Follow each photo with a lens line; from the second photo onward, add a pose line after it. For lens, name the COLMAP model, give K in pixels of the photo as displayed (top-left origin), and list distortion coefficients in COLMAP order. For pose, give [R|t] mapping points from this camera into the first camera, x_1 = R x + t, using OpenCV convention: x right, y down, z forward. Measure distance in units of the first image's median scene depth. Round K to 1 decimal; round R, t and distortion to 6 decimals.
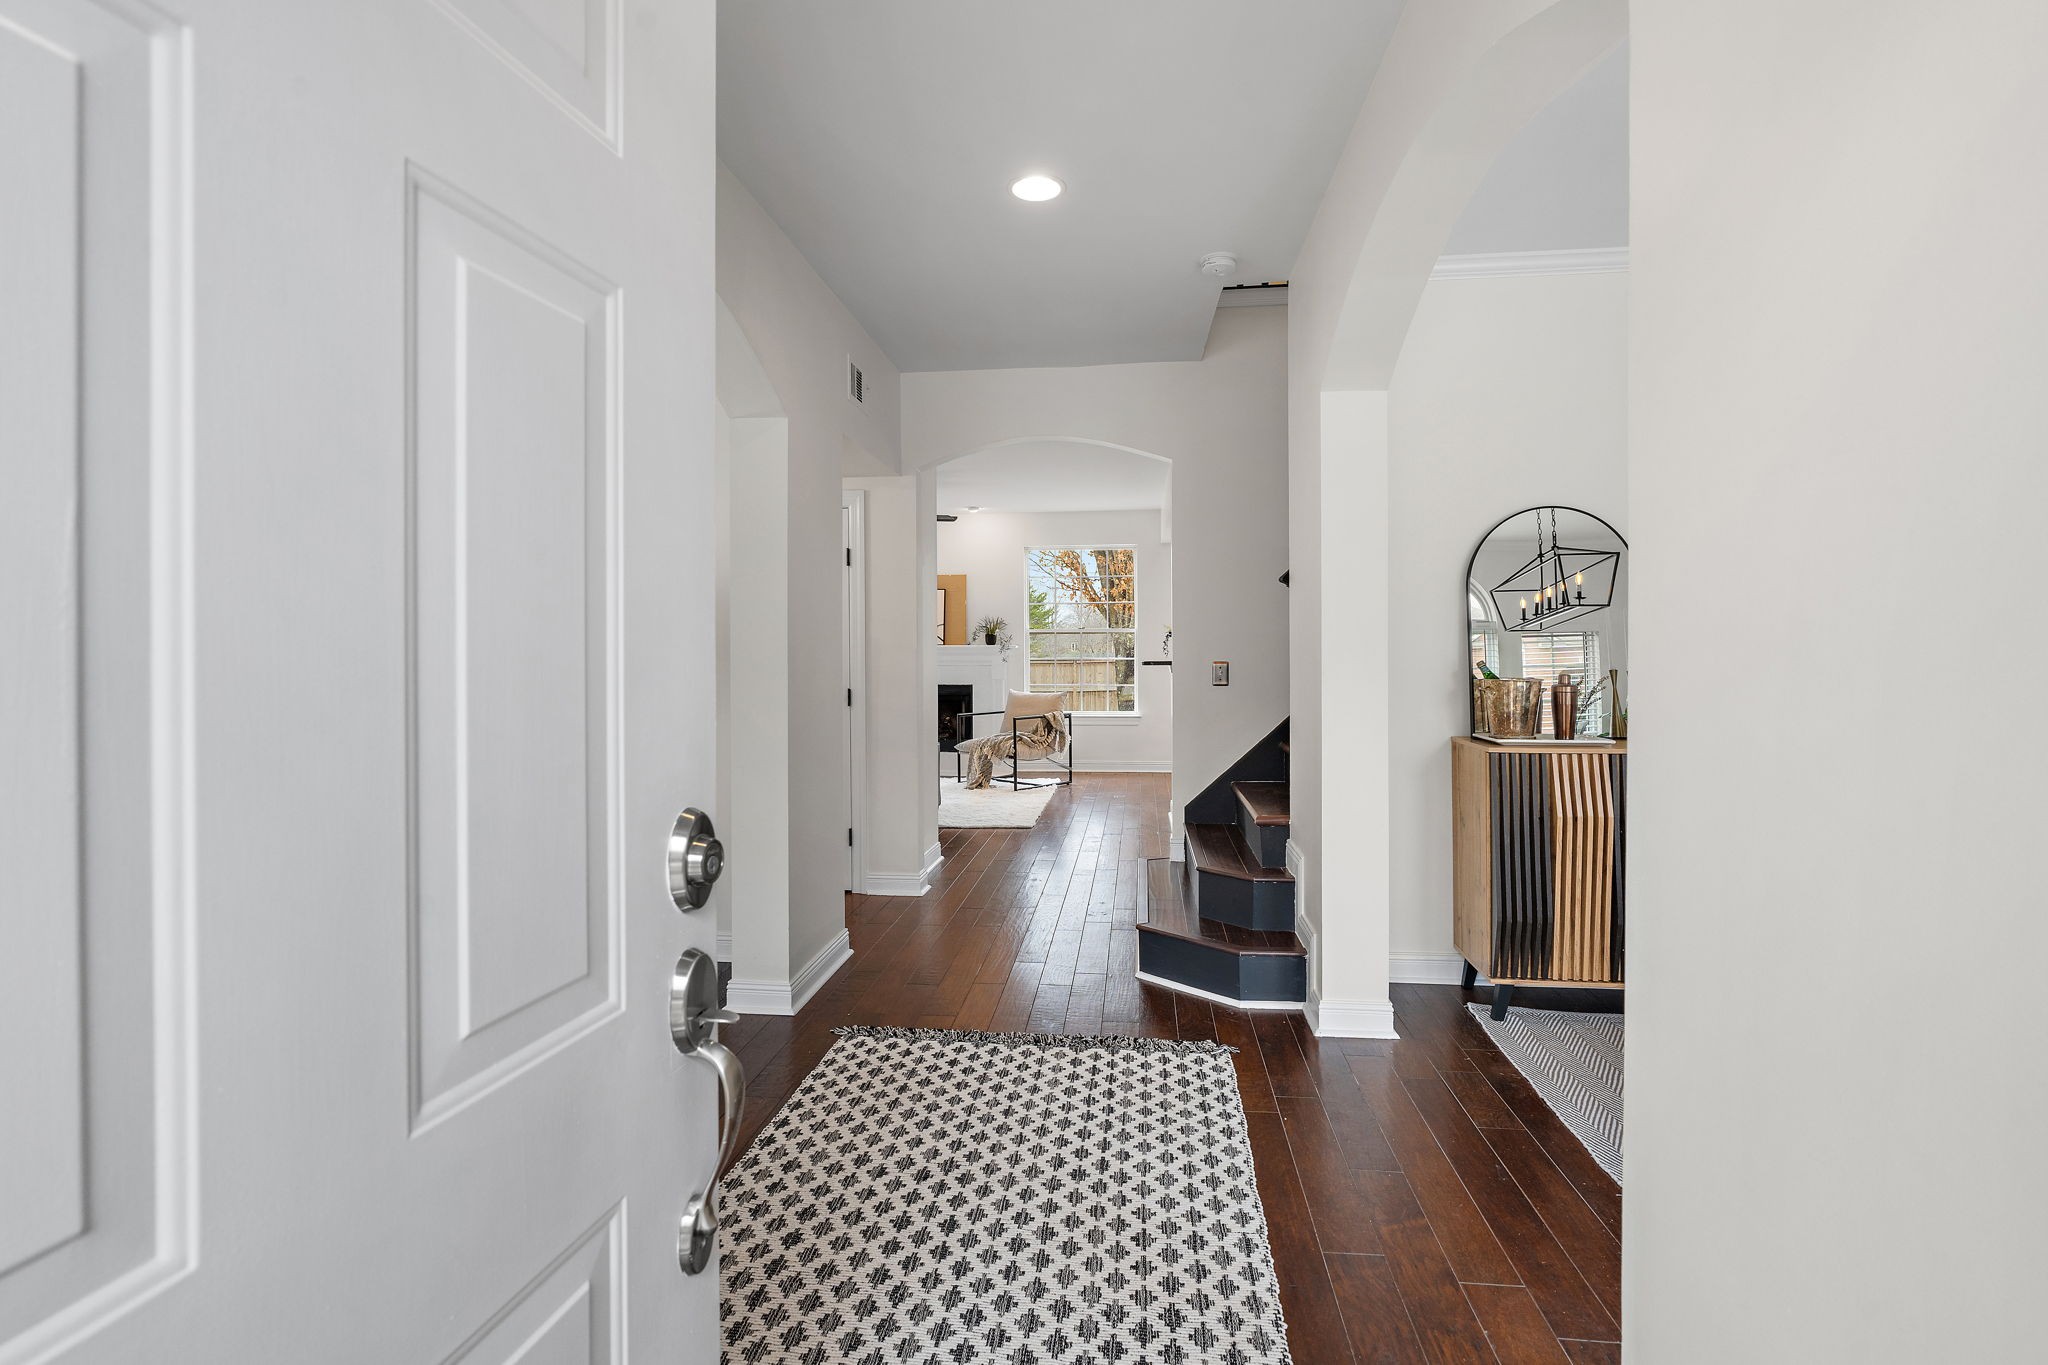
lens RADIAL K [[946.8, 0, 1029.0], [0, 946.8, 633.4], [0, 0, 1]] dist [-0.011953, 0.001692]
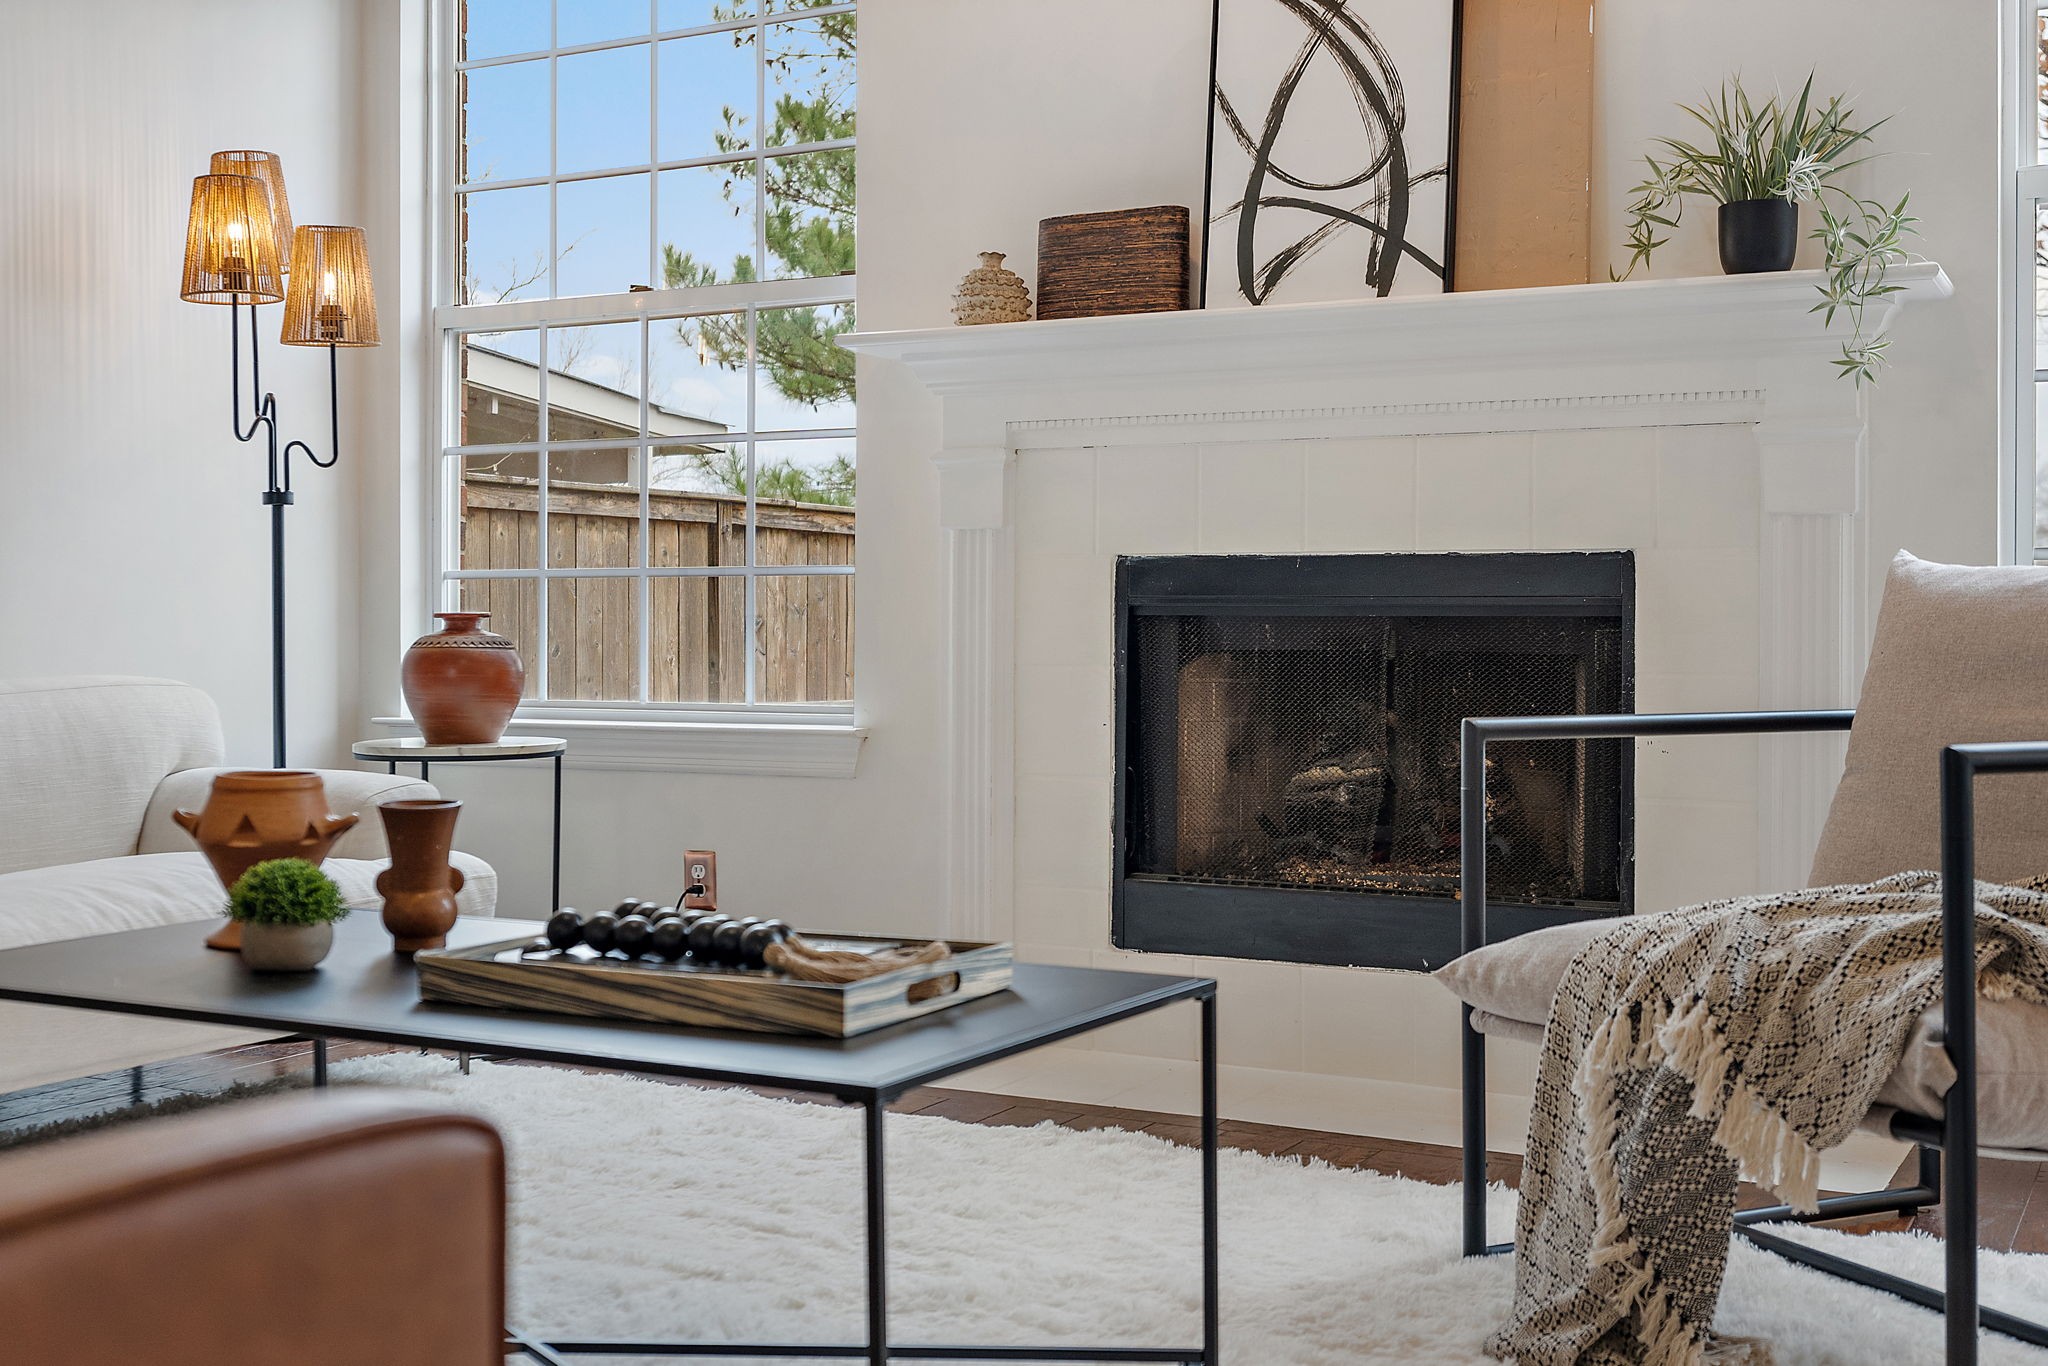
lens RADIAL K [[2285.6, 0, 1025.2], [0, 2285.6, 583.7], [0, 0, 1]] dist [-0.003819, 0.022722]
pose [[0.929104, -0.004669, -0.369790, -0.014537], [0.006239, 0.999976, 0.003048, 0.059906], [0.369767, -0.005139, 0.929110, 0.622402]]
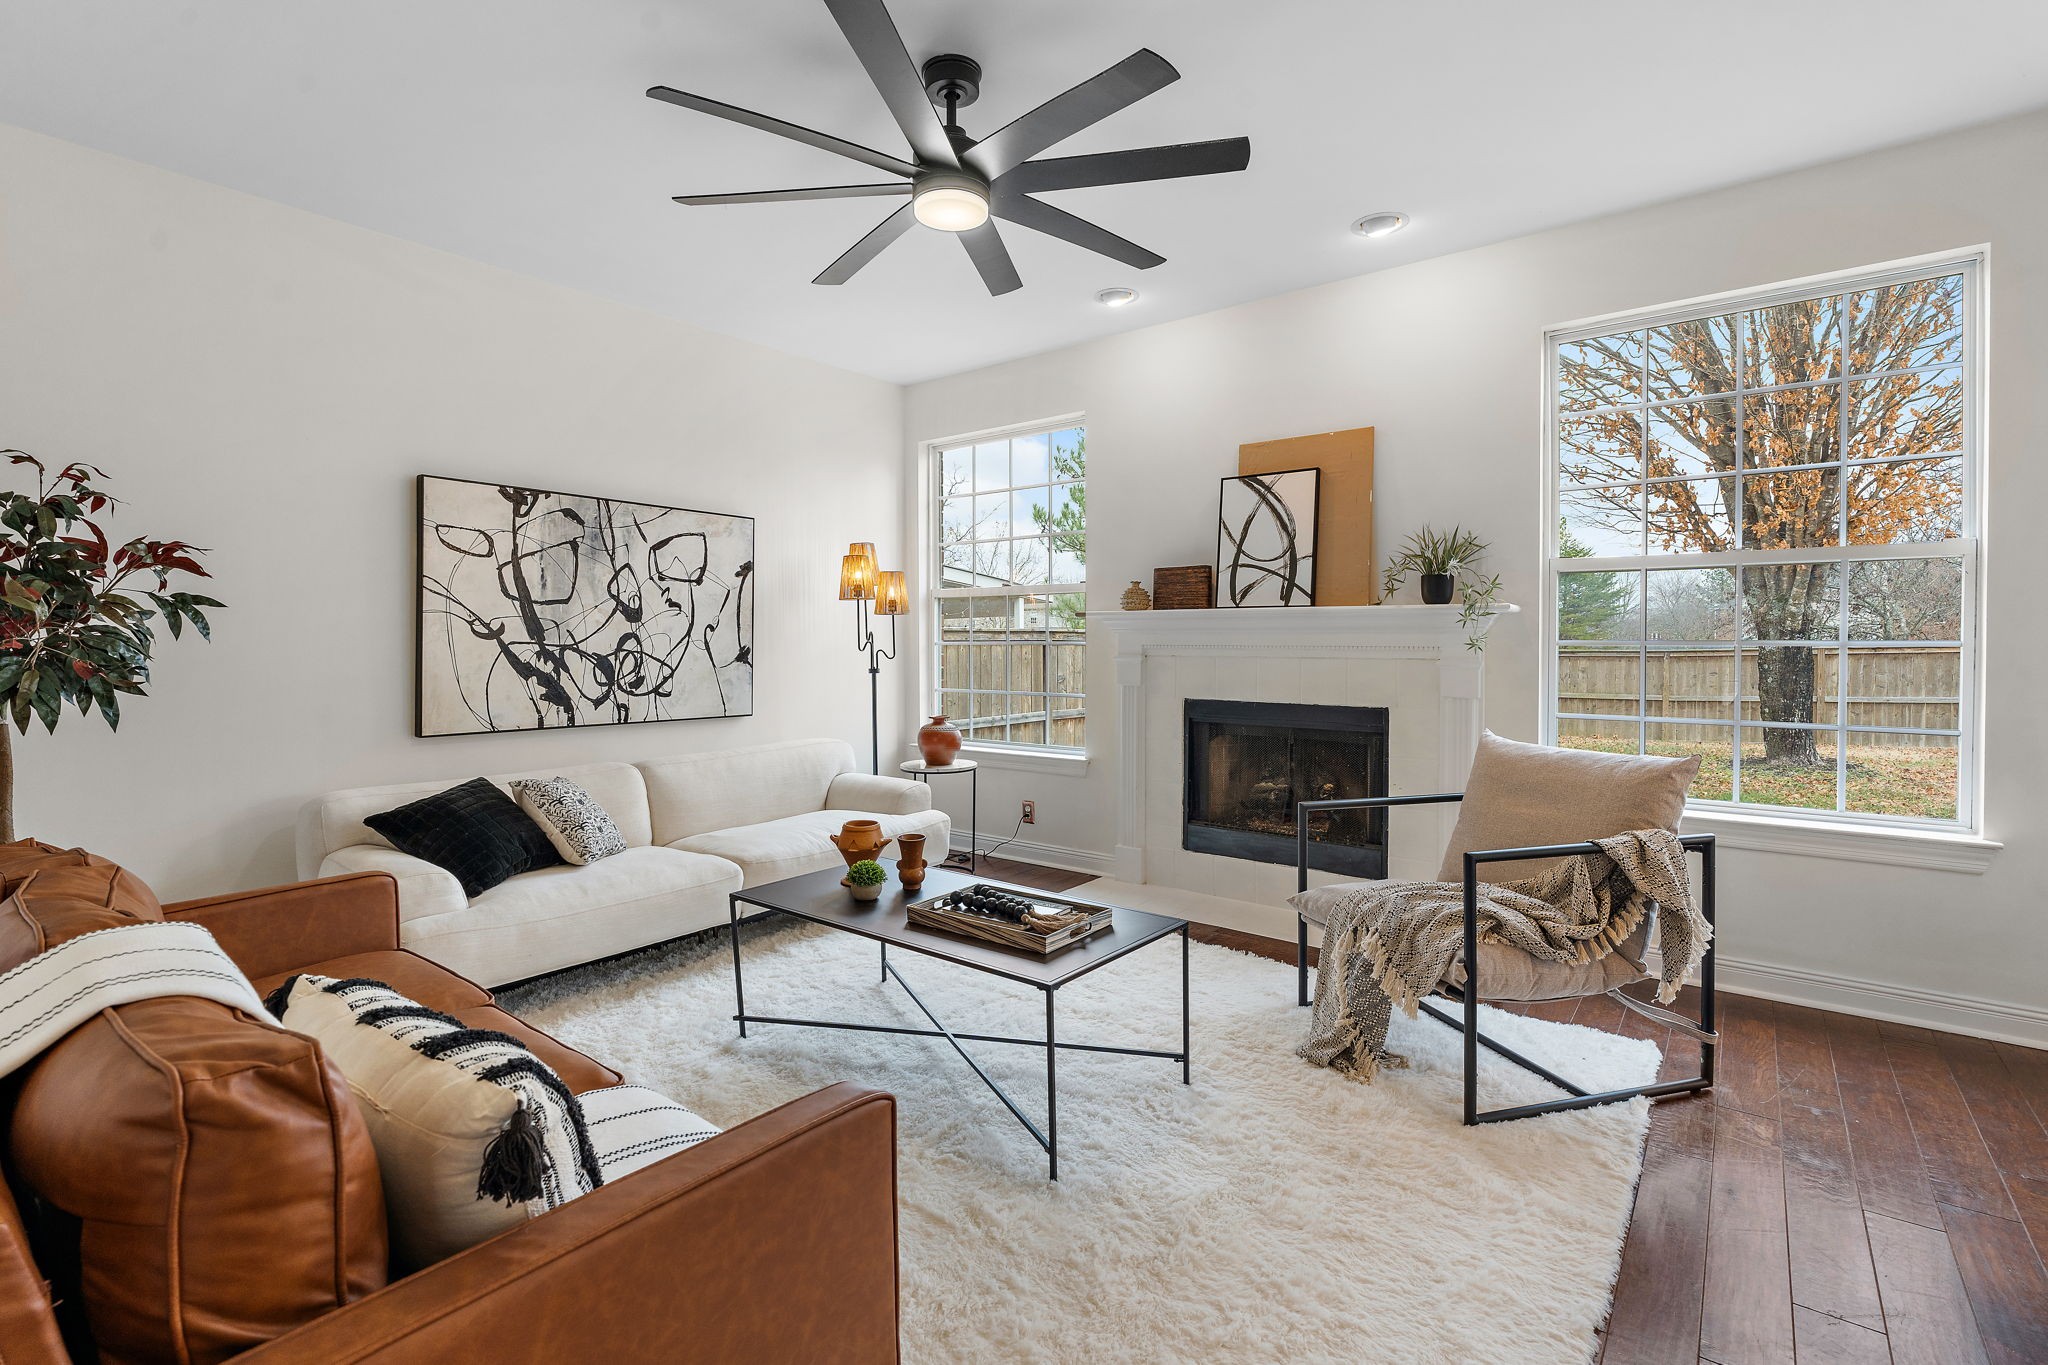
lens RADIAL K [[932.5, 0, 1021.2], [0, 932.5, 647.9], [0, 0, 1]] dist [-0.001419, 0.000211]
pose [[0.851293, 0.000613, -0.524690, 0.013682], [0.012305, 0.999701, 0.021133, 0.019762], [0.524546, -0.024447, 0.851031, 0.600794]]
